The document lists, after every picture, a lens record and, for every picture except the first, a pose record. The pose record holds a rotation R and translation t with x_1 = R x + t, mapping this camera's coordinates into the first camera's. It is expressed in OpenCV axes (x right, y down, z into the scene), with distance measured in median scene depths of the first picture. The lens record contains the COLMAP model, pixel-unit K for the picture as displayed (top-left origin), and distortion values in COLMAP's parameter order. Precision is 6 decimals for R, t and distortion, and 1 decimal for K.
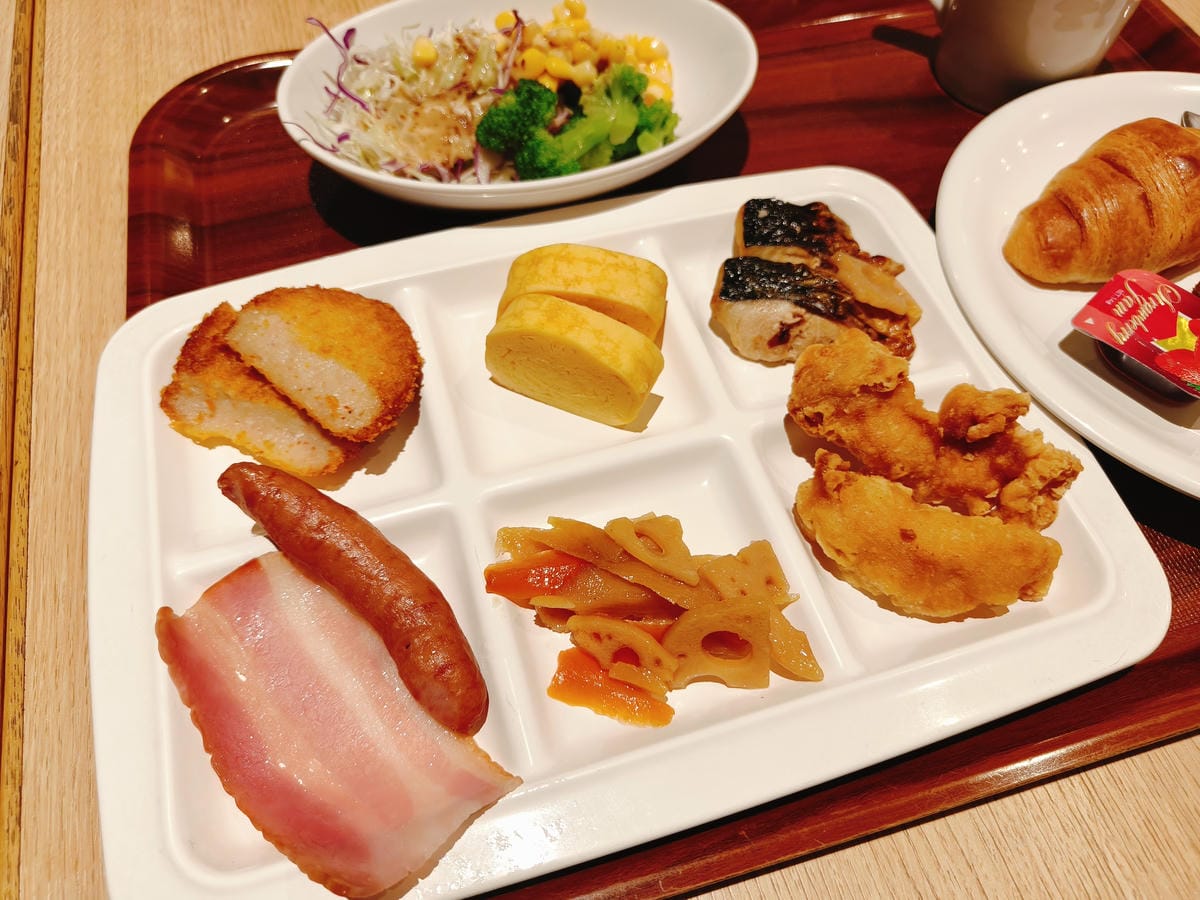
lens RADIAL K [[833.7, 0, 600.0], [0, 833.7, 450.0], [0, 0, 1]] dist [-0.023430, 0.020629]
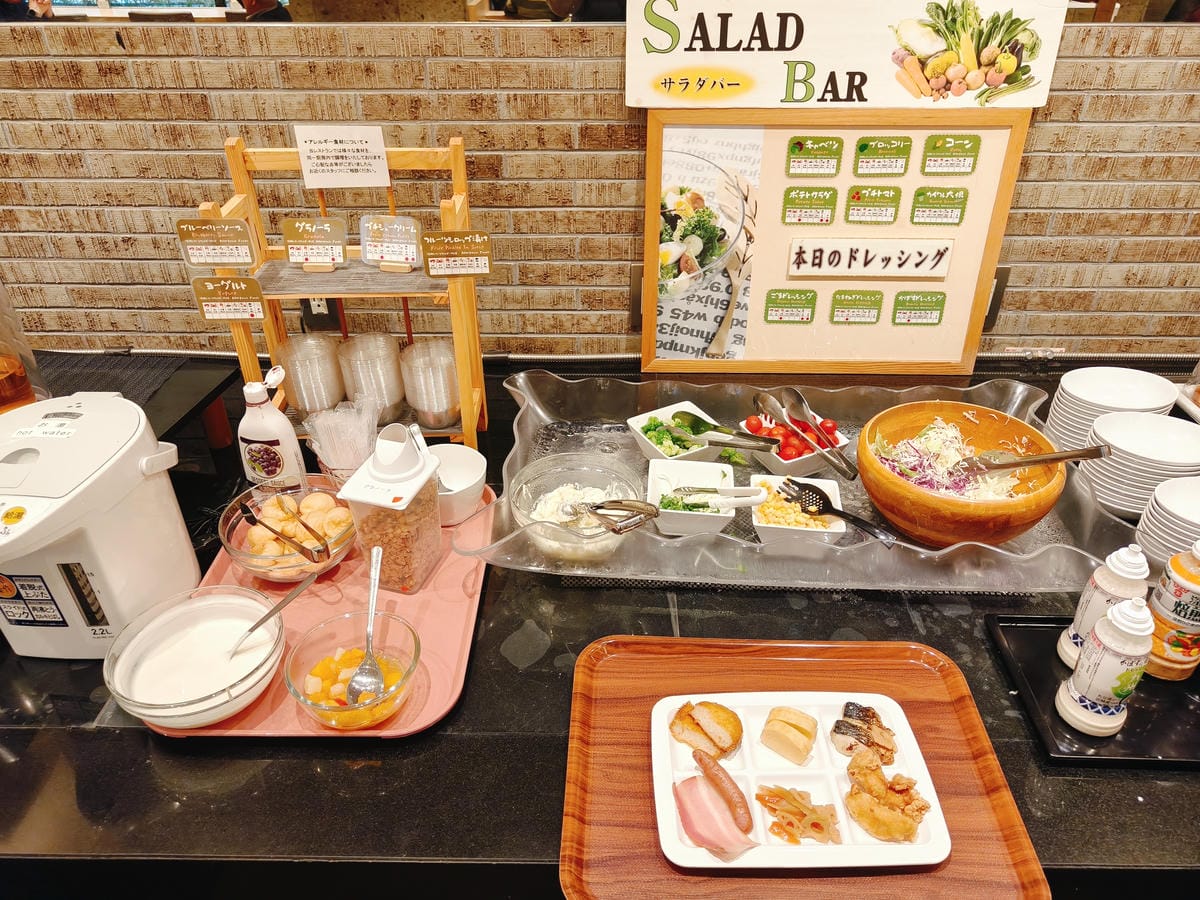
lens RADIAL K [[827.4, 0, 600.0], [0, 827.4, 450.0], [0, 0, 1]] dist [0.004726, -0.000136]
pose [[0.956770, 0.138744, -0.255618, -0.060190], [-0.230794, 0.897007, -0.376978, 0.282781], [0.176988, 0.419676, 0.890251, -2.697473]]
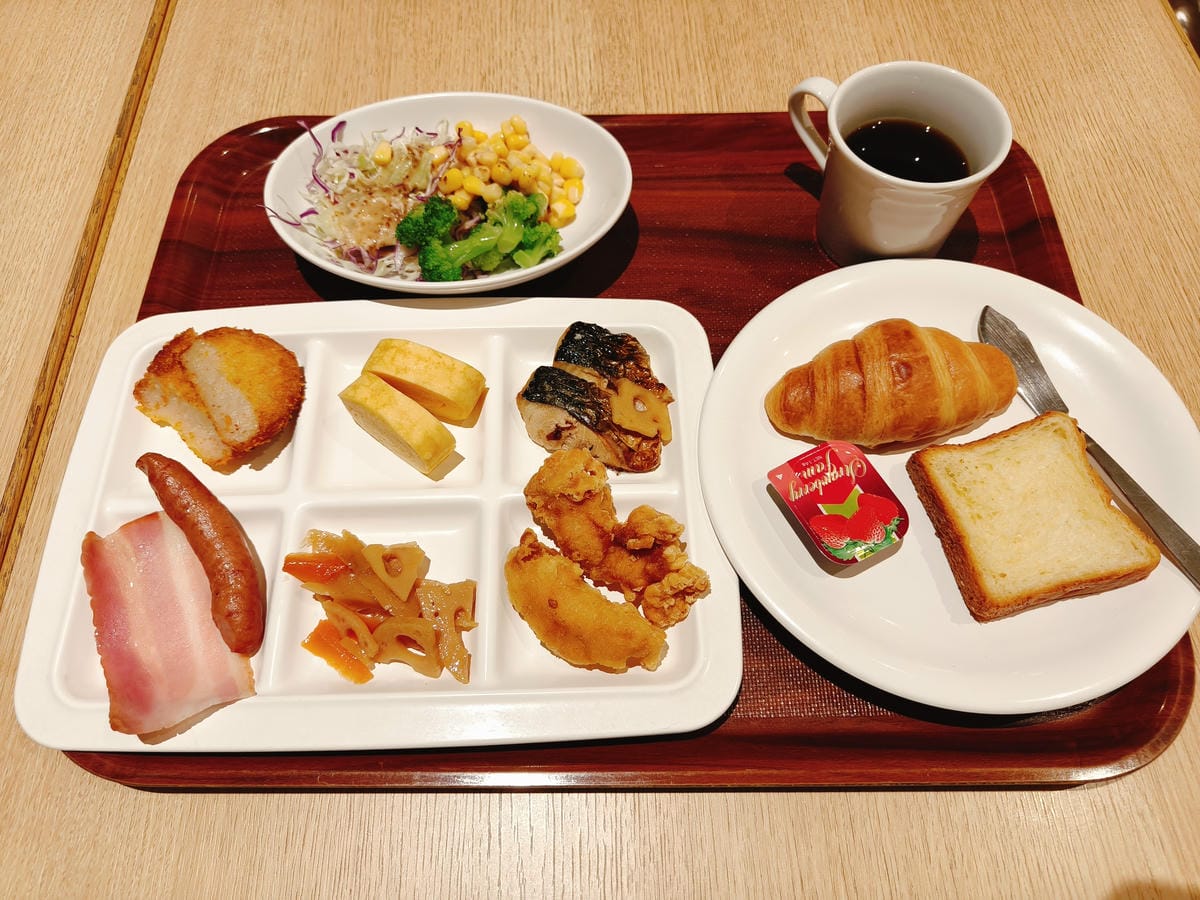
lens RADIAL K [[827.4, 0, 600.0], [0, 827.4, 450.0], [0, 0, 1]] dist [0.004726, -0.000136]
pose [[0.963260, 0.223346, -0.149151, 0.507671], [-0.210602, 0.972790, 0.096575, -0.264155], [0.166662, -0.061616, 0.984087, -0.325313]]
